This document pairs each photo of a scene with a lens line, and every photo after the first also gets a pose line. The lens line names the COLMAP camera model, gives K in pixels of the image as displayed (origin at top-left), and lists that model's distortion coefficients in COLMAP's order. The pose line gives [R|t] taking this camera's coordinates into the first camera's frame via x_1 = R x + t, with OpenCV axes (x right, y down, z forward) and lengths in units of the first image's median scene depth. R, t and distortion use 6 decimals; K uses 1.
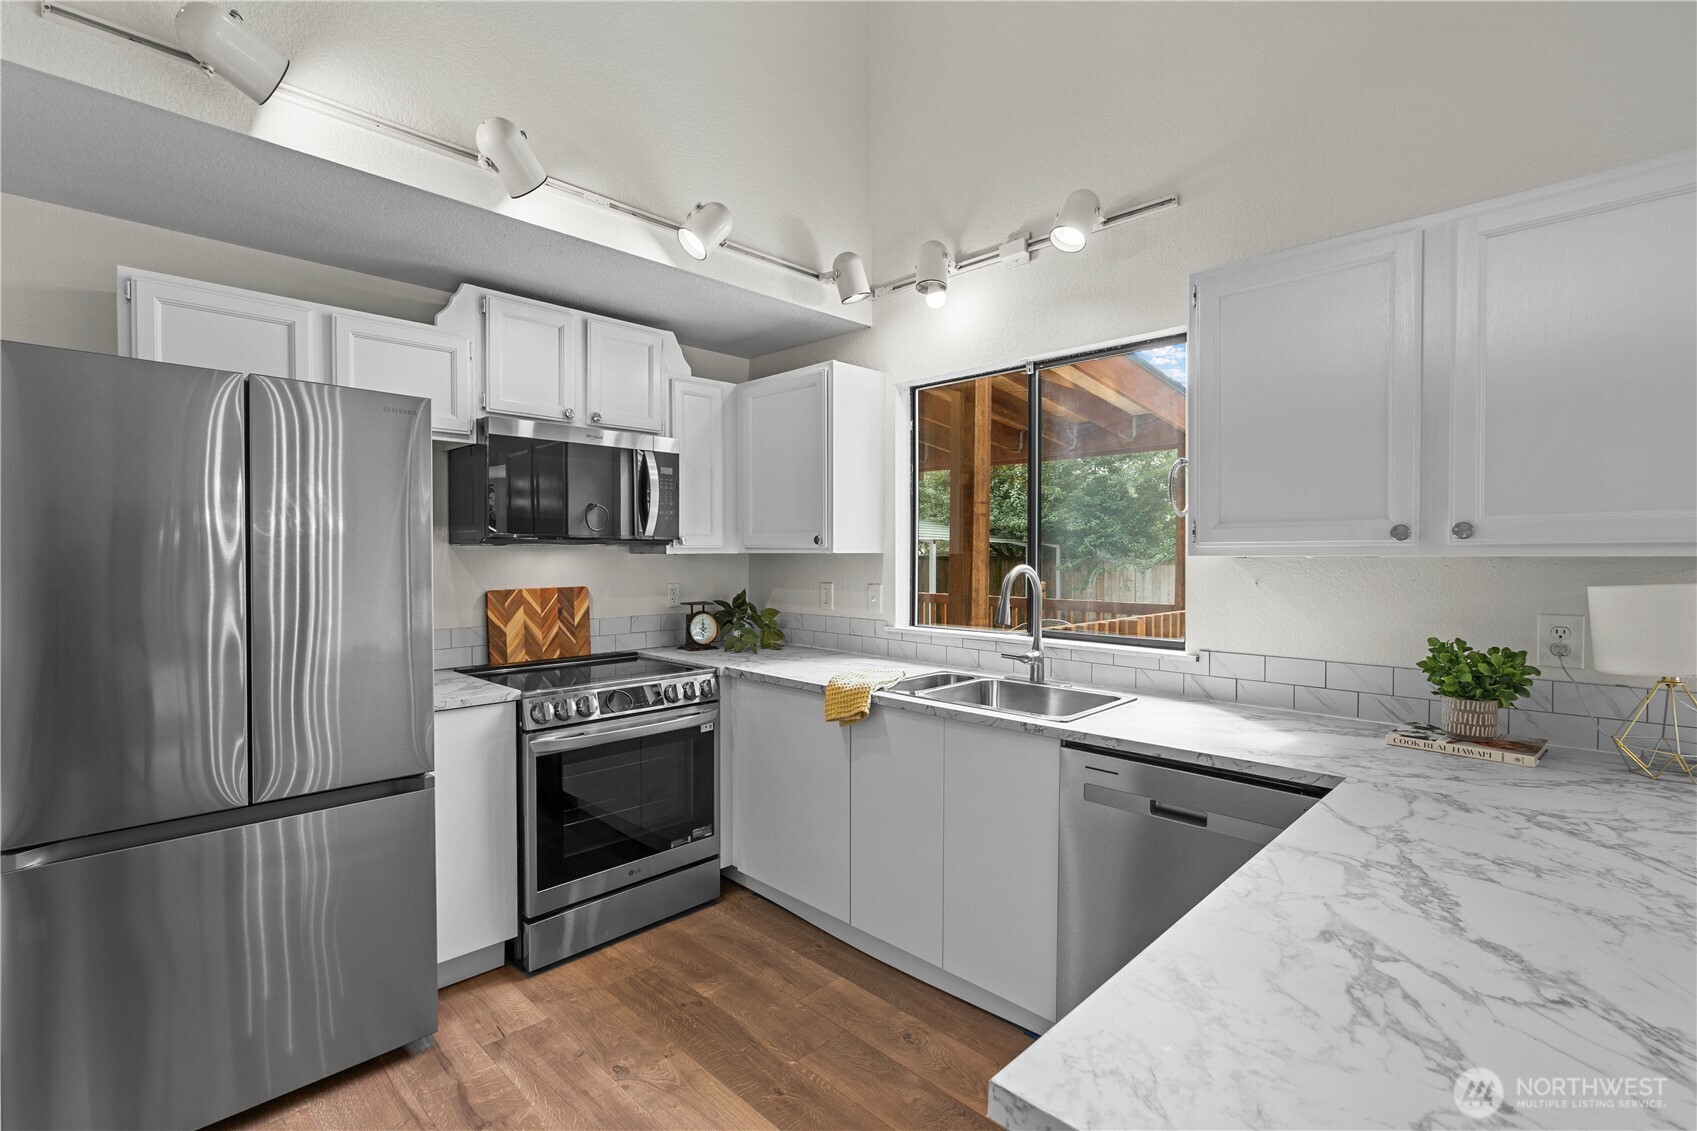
lens RADIAL K [[773.1, 0, 829.3], [0, 773.1, 566.1], [0, 0, 1]] dist [0.000834, 0.000419]
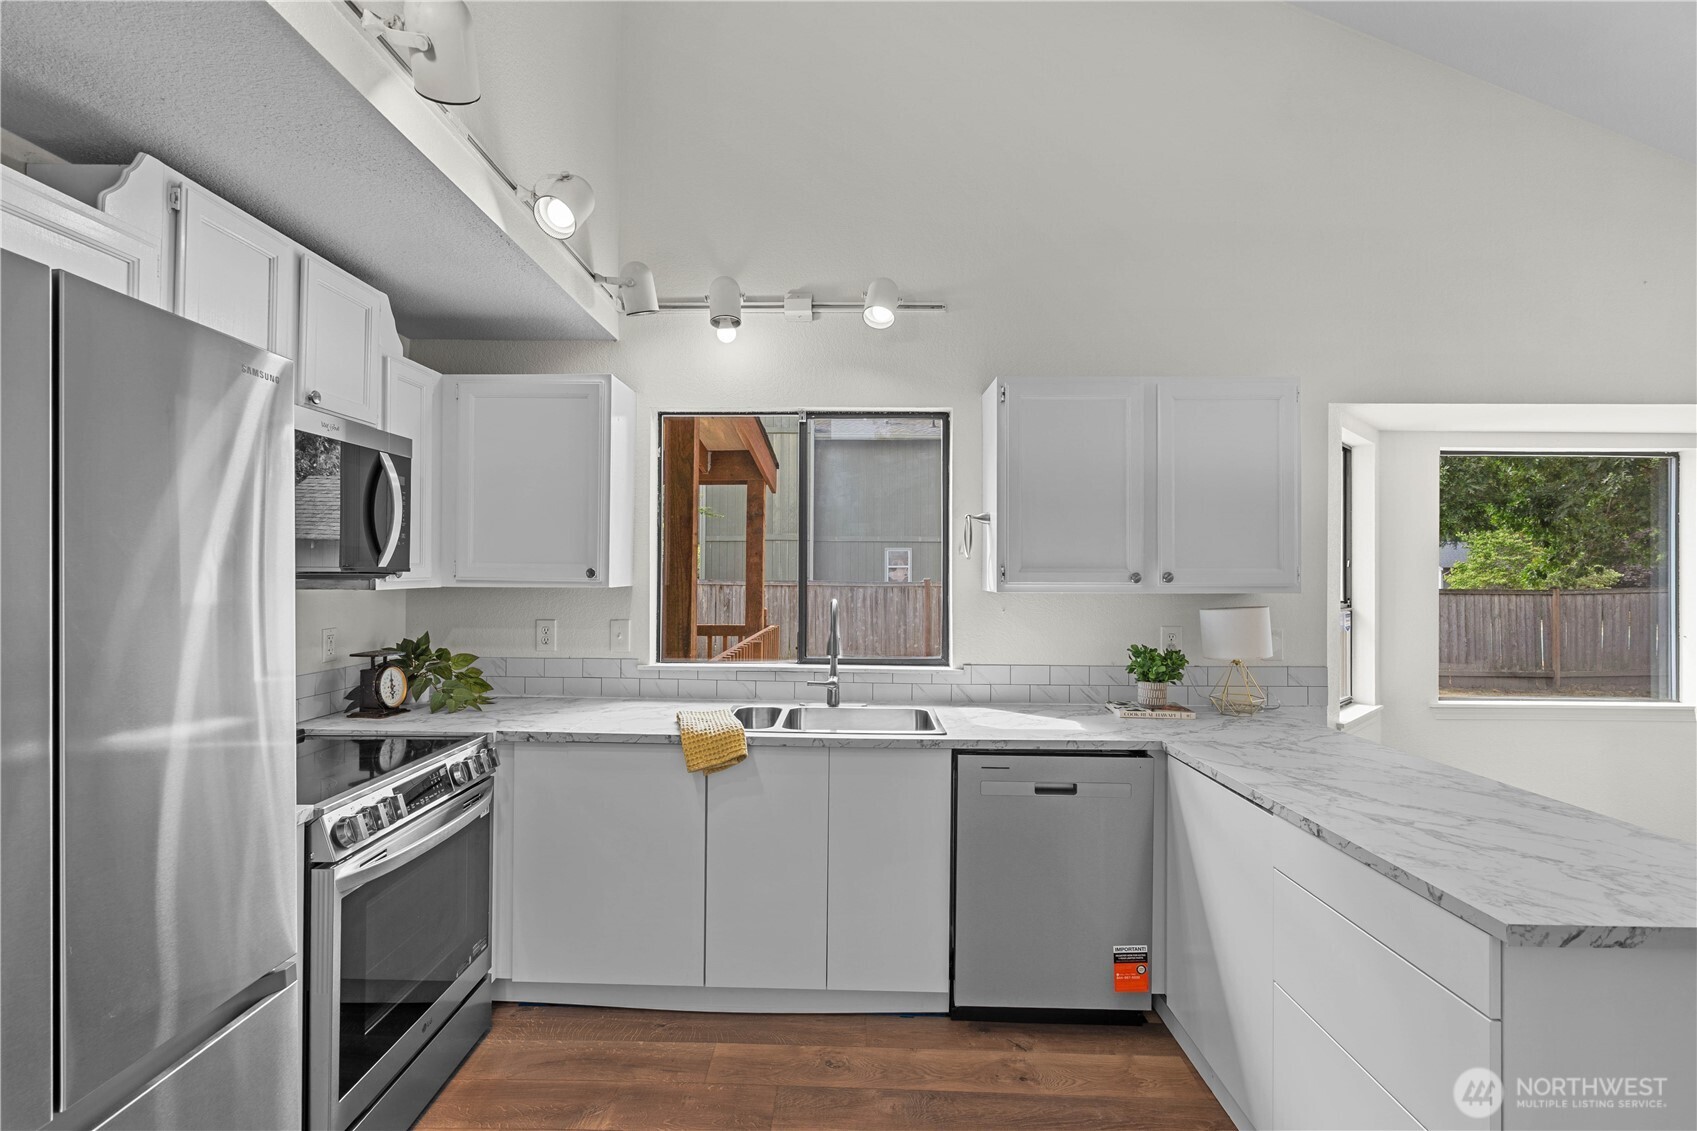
lens RADIAL K [[788.1, 0, 840.8], [0, 788.1, 564.7], [0, 0, 1]] dist [-0.004675, 0.000500]
pose [[0.721311, 0.010692, 0.692529, -0.503840], [0.005412, 0.999763, -0.021072, -0.026000], [-0.692590, 0.018948, 0.721082, 0.182138]]
